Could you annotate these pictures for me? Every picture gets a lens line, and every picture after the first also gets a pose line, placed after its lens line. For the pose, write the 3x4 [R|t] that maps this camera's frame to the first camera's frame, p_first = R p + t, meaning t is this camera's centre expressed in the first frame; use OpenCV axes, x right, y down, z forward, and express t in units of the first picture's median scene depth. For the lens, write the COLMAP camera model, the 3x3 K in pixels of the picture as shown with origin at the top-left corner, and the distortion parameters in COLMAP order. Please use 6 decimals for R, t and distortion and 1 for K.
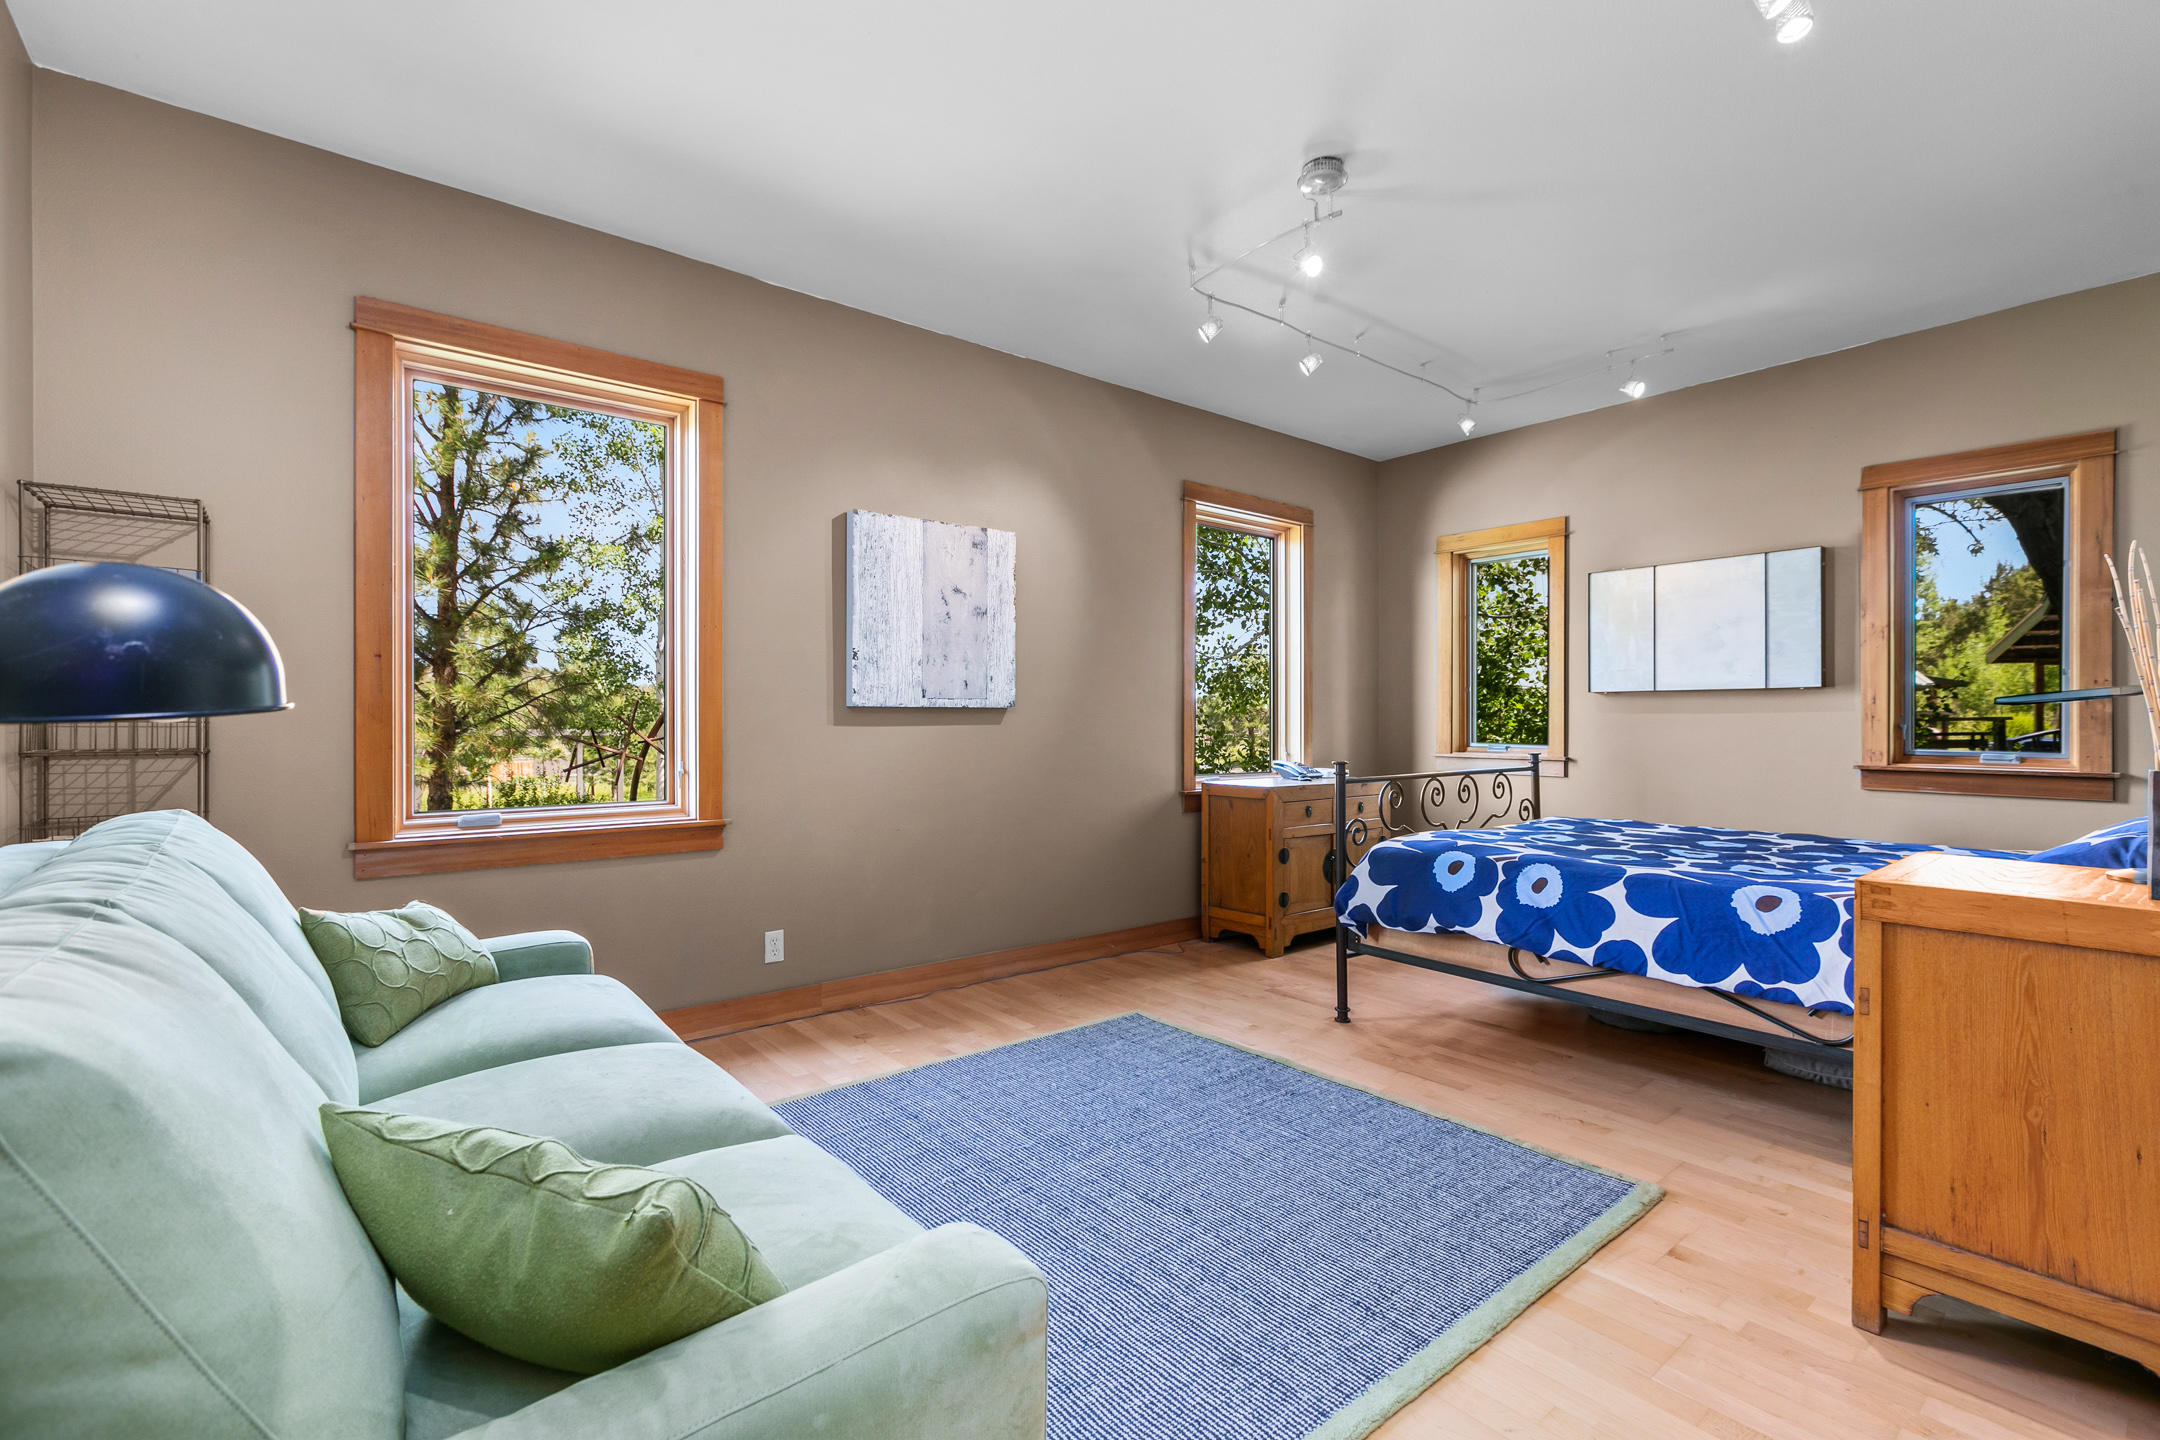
lens RADIAL K [[979.8, 0, 1094.0], [0, 979.8, 718.0], [0, 0, 1]] dist [-0.001961, -0.000431]
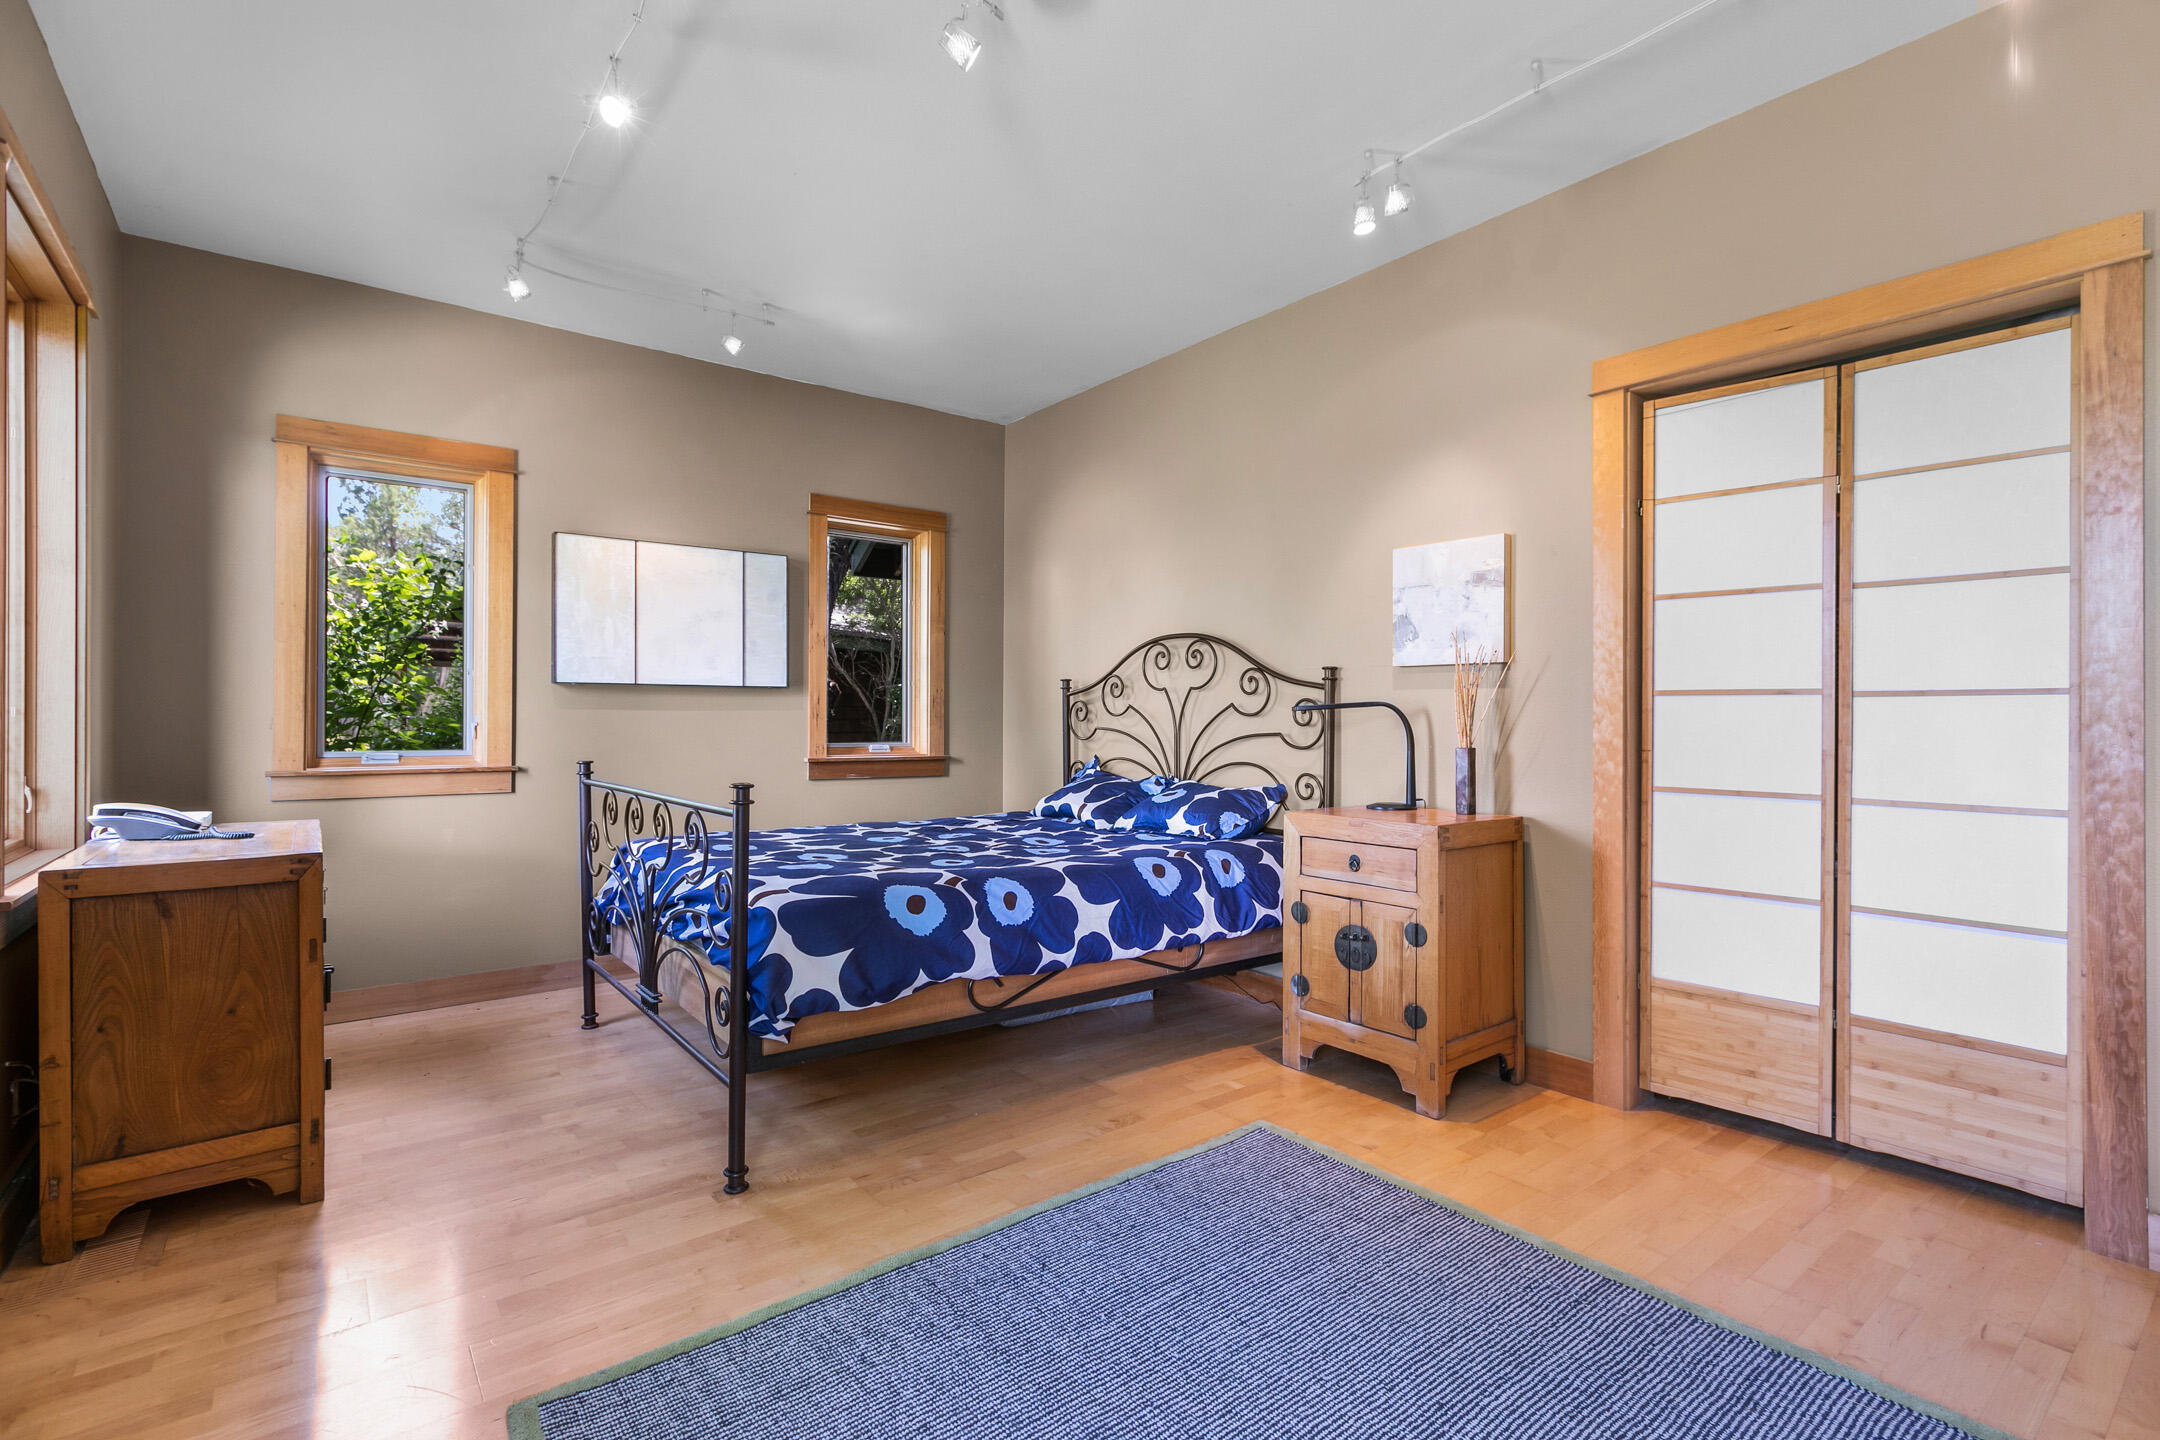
lens RADIAL K [[979.8, 0, 1089.8], [0, 979.8, 722.2], [0, 0, 1]] dist [-0.001961, -0.000431]
pose [[0.022909, -0.003046, 0.999733, -0.432236], [-0.006063, 0.999977, 0.003185, 0.001452], [-0.999719, -0.006134, 0.022890, 0.863674]]
